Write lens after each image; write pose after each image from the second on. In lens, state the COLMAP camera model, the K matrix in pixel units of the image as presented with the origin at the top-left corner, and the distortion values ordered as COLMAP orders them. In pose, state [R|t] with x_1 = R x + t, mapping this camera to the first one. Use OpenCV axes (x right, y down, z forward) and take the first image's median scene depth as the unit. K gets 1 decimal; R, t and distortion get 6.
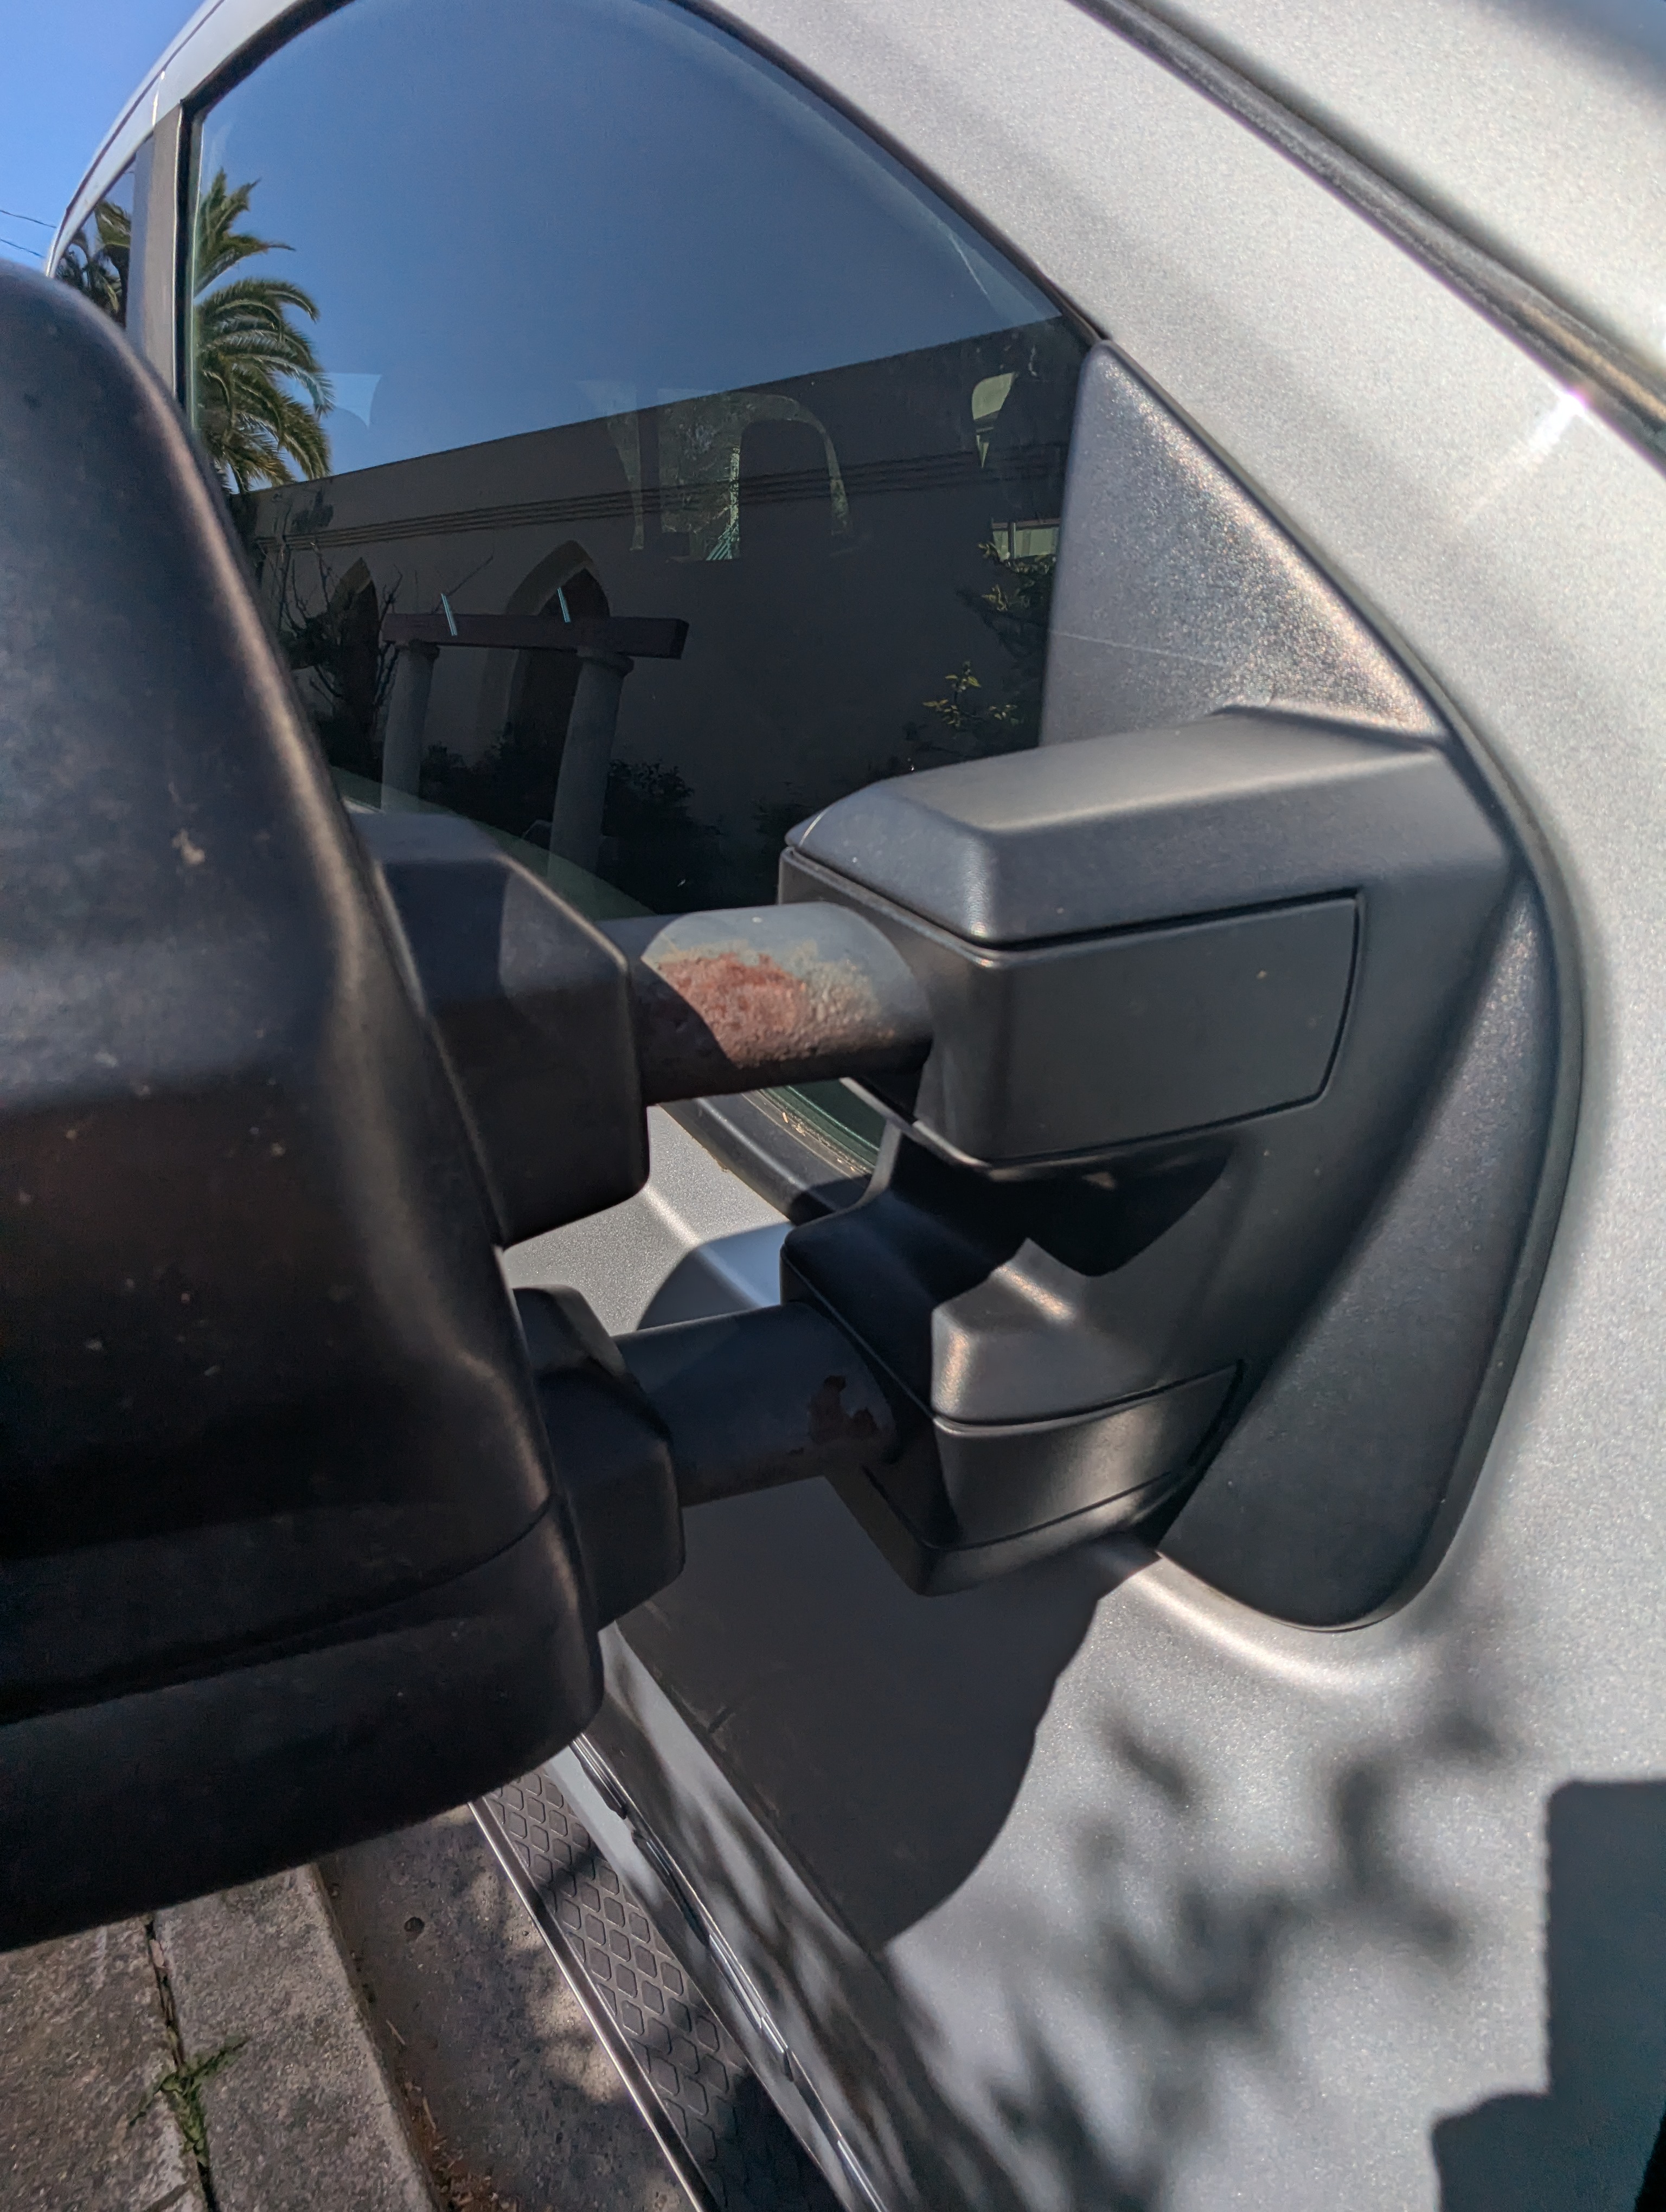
lens RADIAL K [[1053.6, 0, 835.8], [0, 1053.6, 1102.4], [0, 0, 1]] dist [-0.003866, 0.001872]
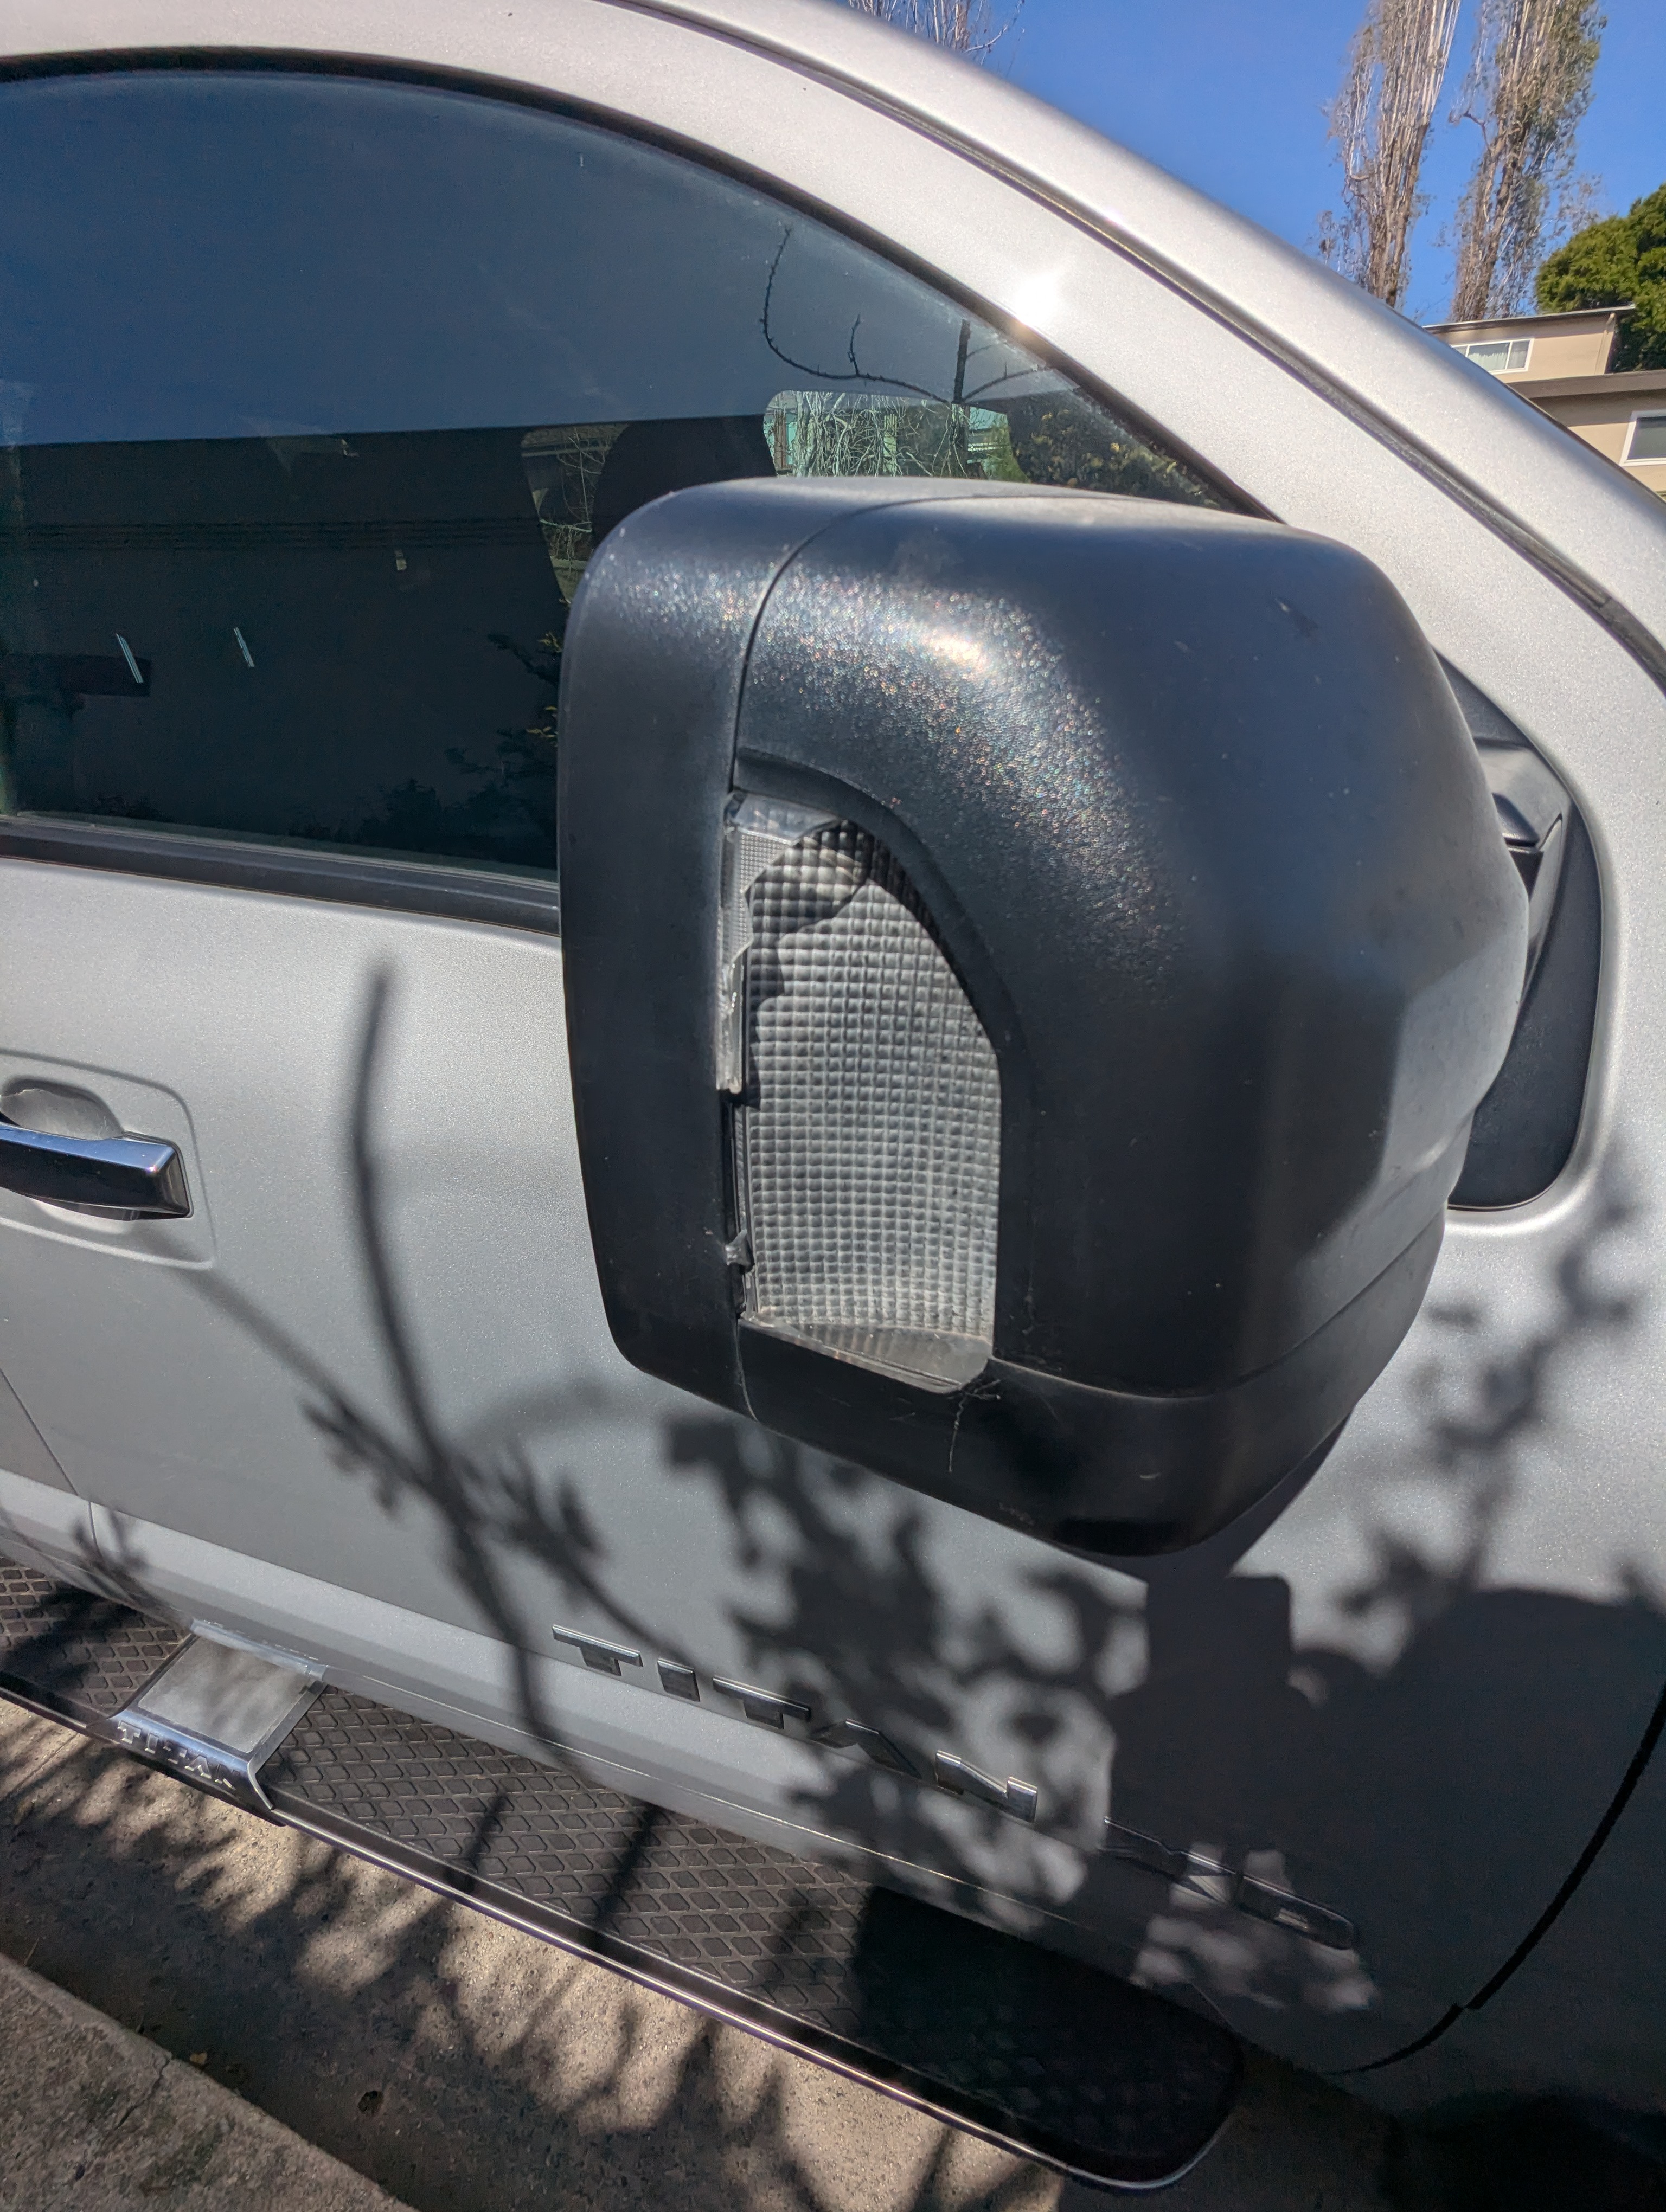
lens RADIAL K [[1053.6, 0, 822.6], [0, 1053.6, 1110.1], [0, 0, 1]] dist [-0.003866, 0.001872]
pose [[0.876010, -0.186456, 0.444792, -1.120817], [0.197646, 0.980036, 0.021568, 0.029358], [-0.439934, 0.069017, 0.895374, -0.131845]]
